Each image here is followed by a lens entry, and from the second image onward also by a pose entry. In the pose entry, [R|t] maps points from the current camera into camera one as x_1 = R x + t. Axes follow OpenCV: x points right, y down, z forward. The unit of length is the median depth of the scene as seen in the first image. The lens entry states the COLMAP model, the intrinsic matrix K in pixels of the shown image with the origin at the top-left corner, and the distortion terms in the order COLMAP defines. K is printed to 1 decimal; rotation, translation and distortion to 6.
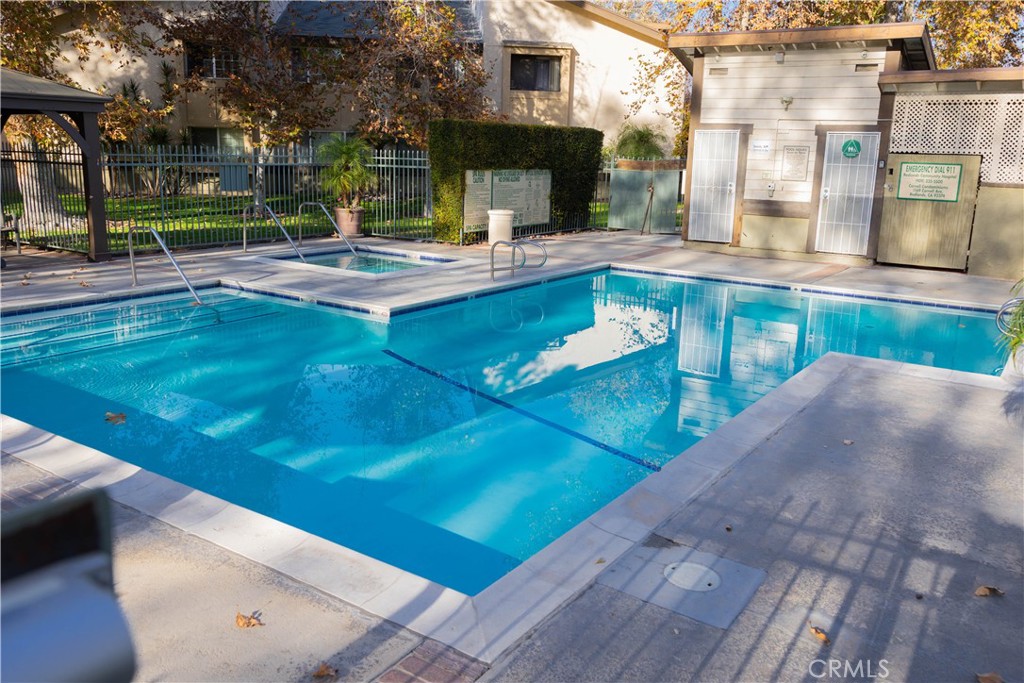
lens RADIAL K [[757.0, 0, 517.5], [0, 757.0, 379.5], [0, 0, 1]] dist [0.011551, -0.000270]
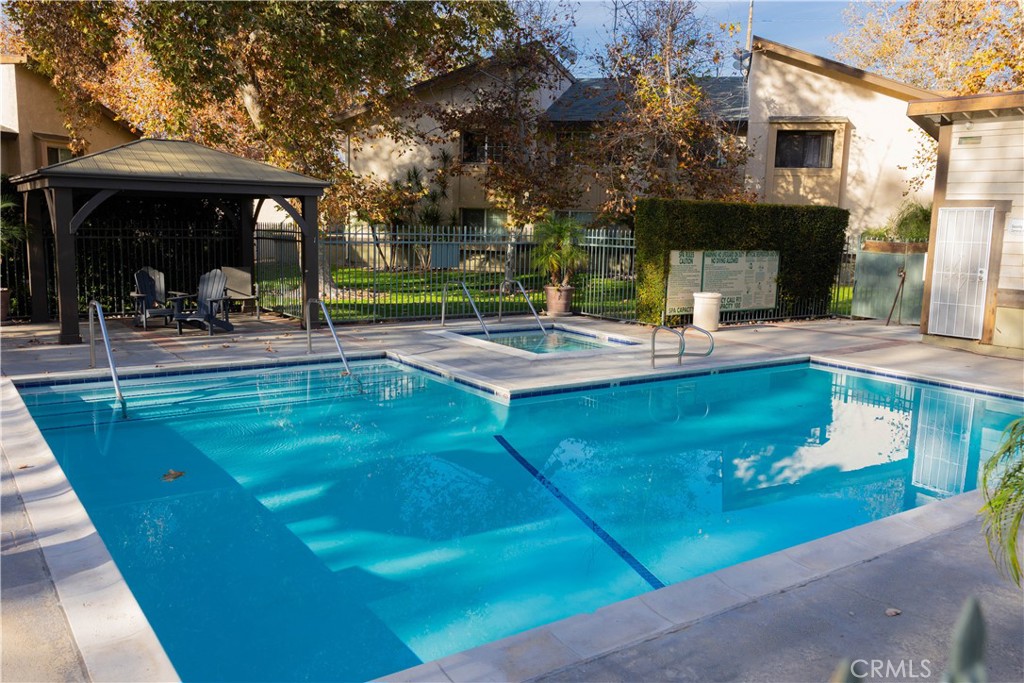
lens RADIAL K [[777.9, 0, 571.4], [0, 777.9, 399.4], [0, 0, 1]] dist [0.008709, 0.000751]
pose [[0.945745, 0.072359, -0.316749, 0.128123], [-0.097060, 0.993290, -0.062889, -0.016647], [0.310072, 0.090220, 0.946422, 0.052808]]
